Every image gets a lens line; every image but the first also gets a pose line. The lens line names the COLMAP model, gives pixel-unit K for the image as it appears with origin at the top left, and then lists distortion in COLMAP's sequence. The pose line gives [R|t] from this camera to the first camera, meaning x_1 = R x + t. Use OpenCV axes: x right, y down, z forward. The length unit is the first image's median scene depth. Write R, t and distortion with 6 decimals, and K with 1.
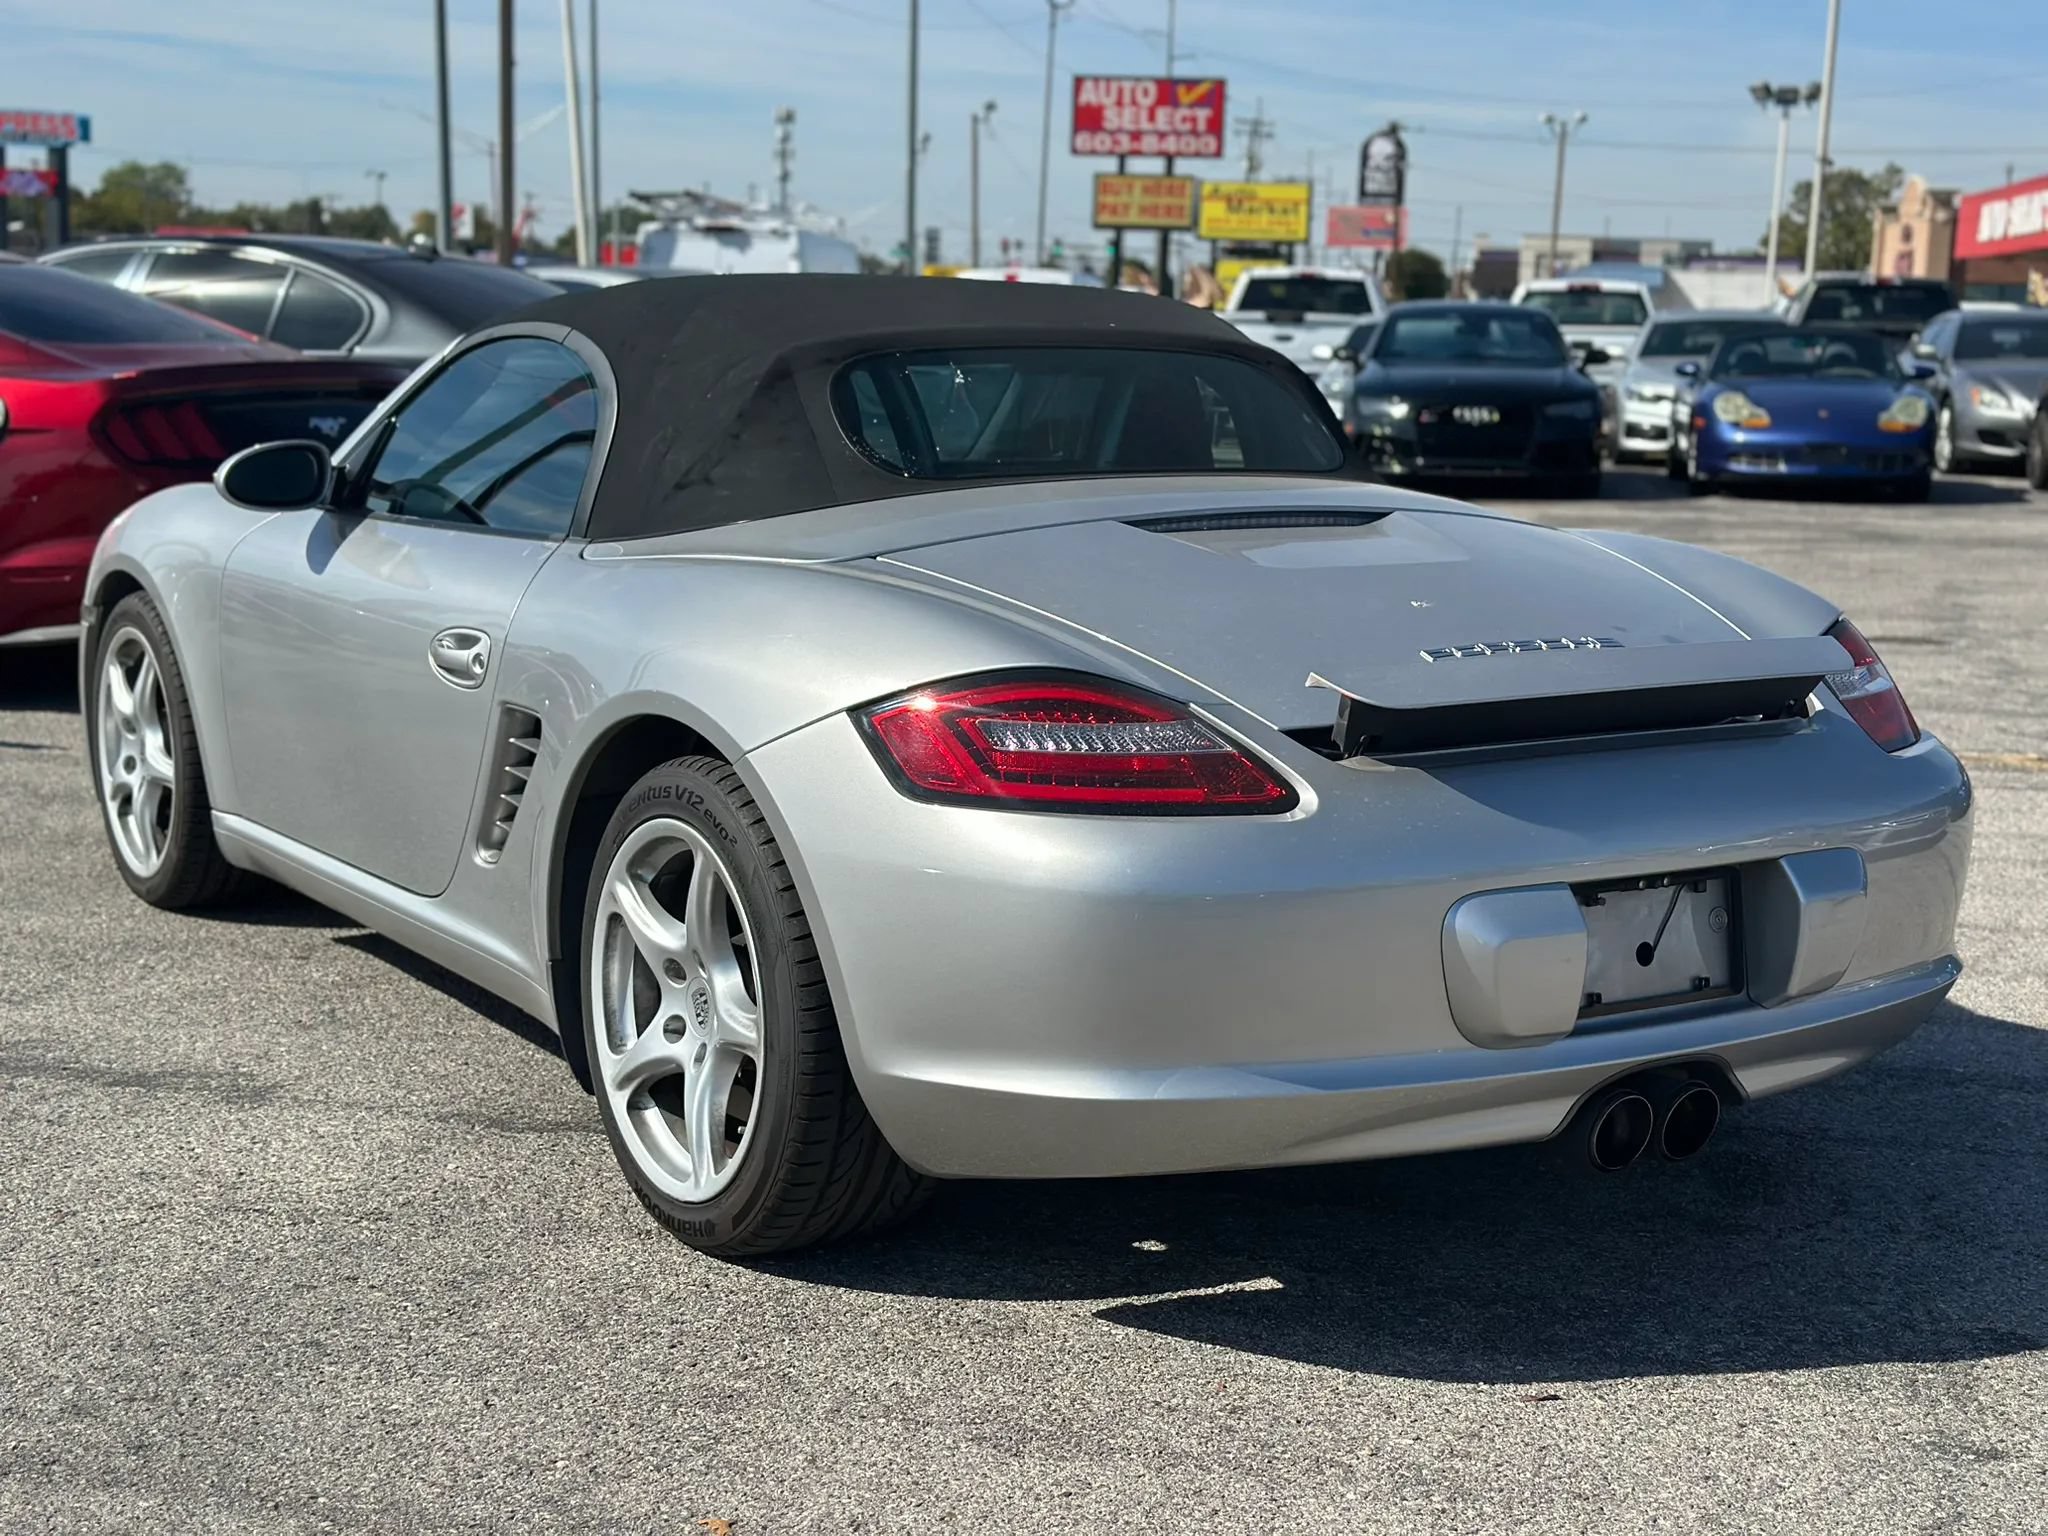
lens RADIAL K [[2809.1, 0, 1029.8], [0, 2809.1, 830.9], [0, 0, 1]] dist [0.134916, -0.166115]
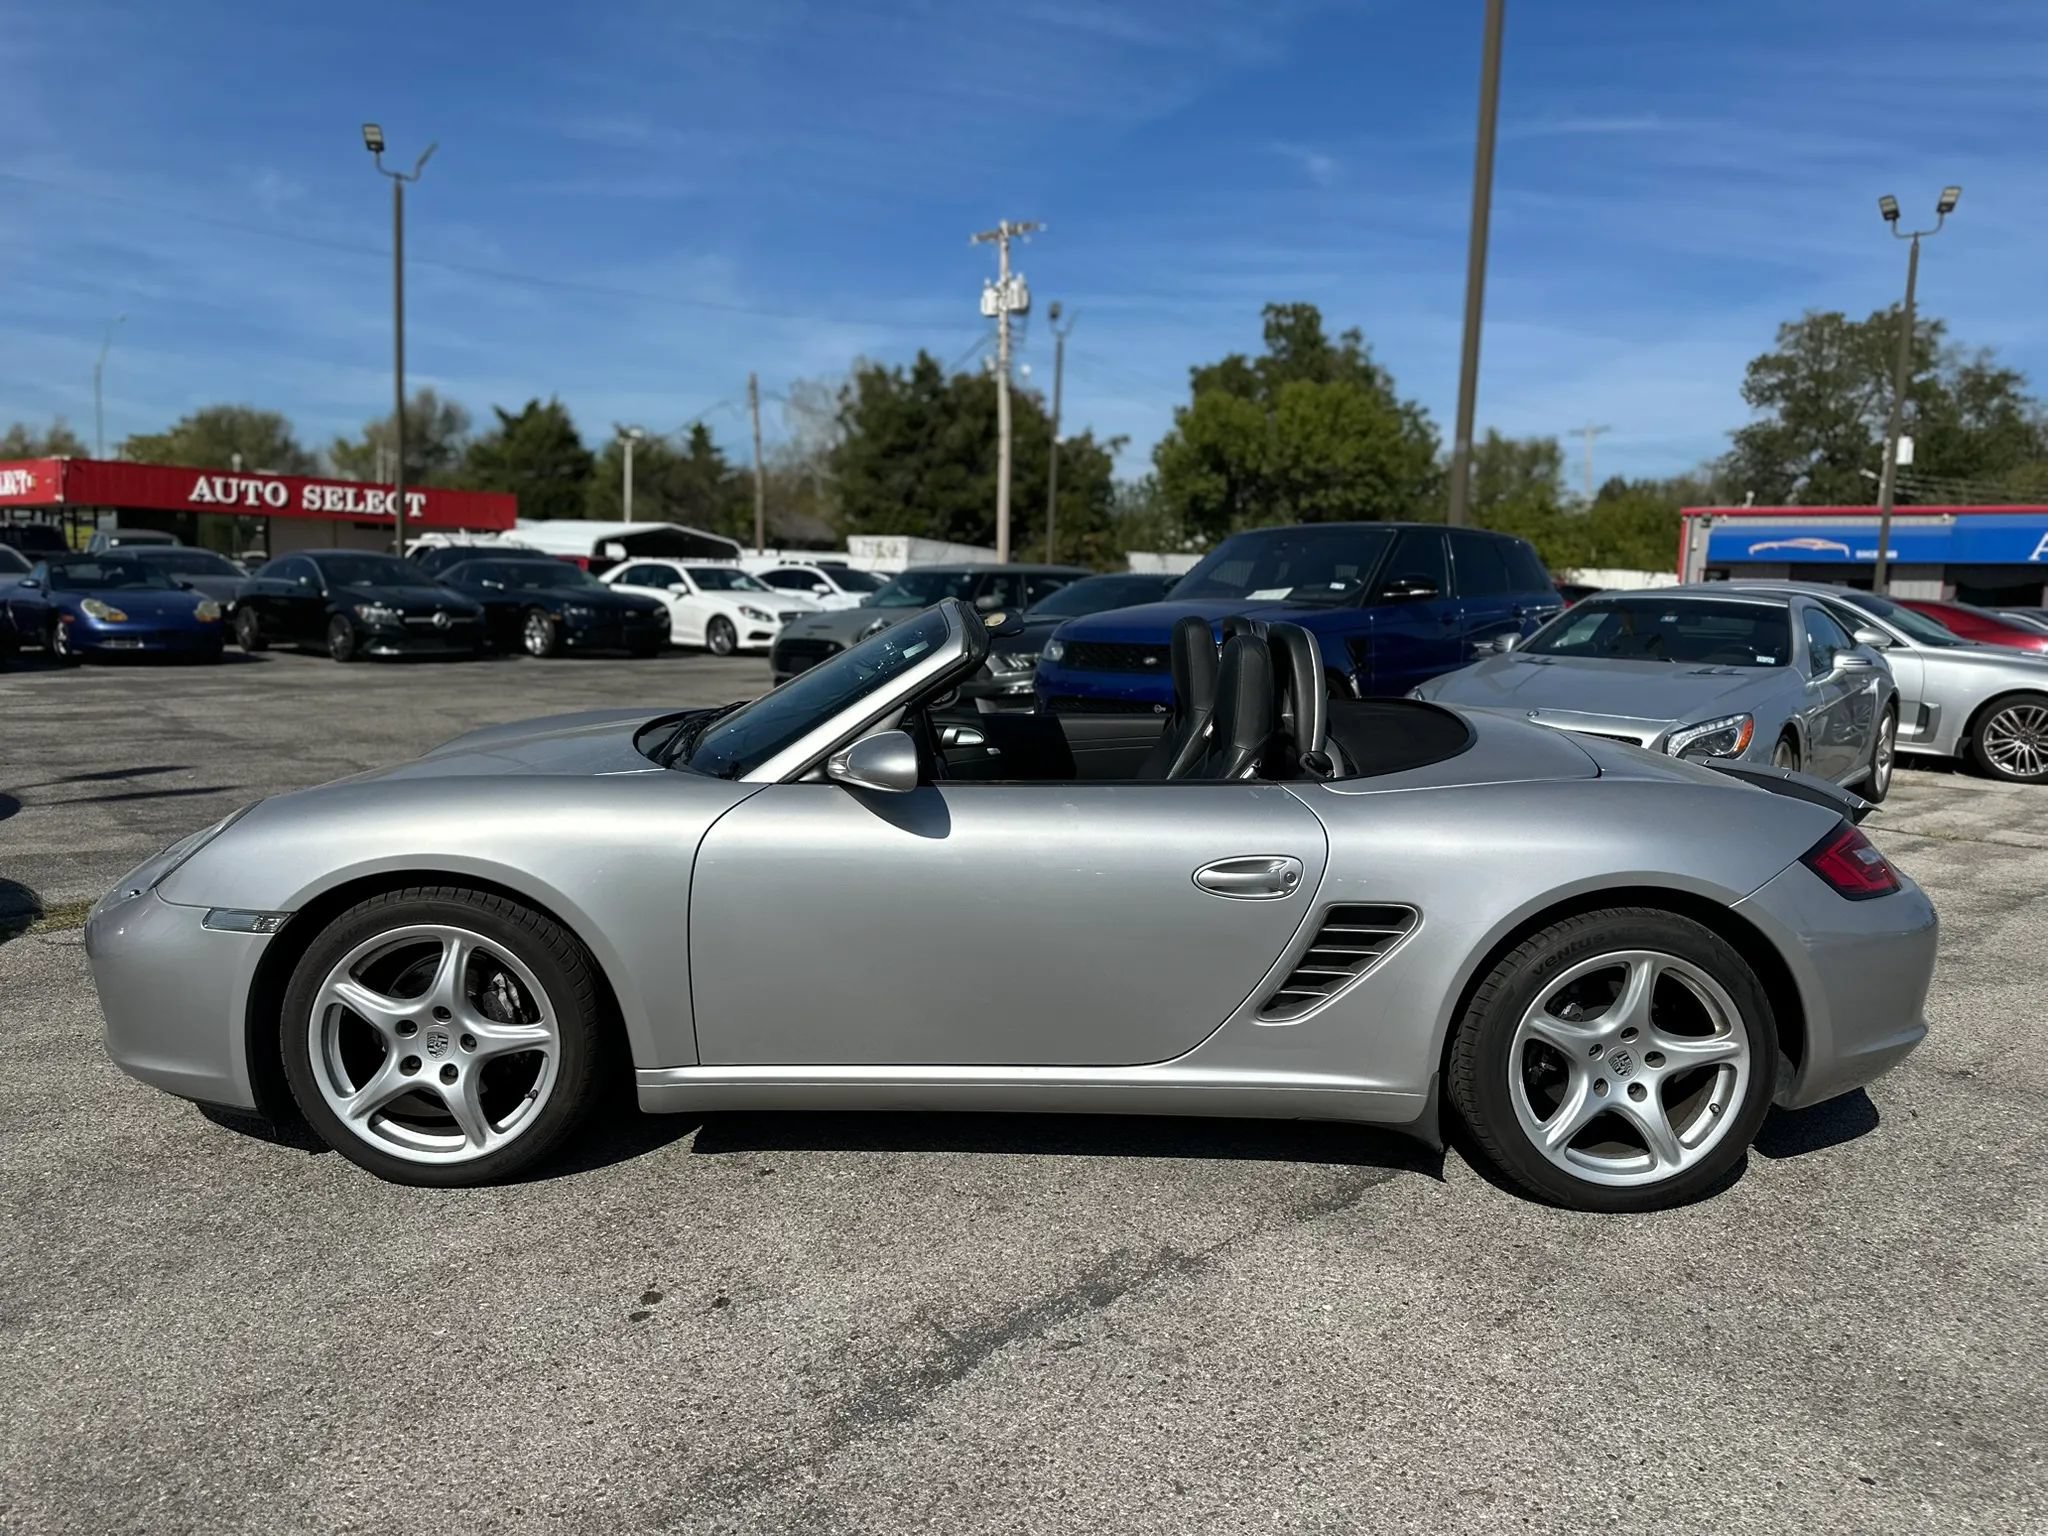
lens RADIAL K [[1446.6, 0, 1025.8], [0, 1446.6, 771.6], [0, 0, 1]] dist [0.004656, -0.011223]
pose [[0.534497, -0.118912, 0.836763, -0.333870], [0.136626, 0.989188, 0.053301, -0.065946], [-0.834054, 0.085834, 0.544964, 0.287353]]
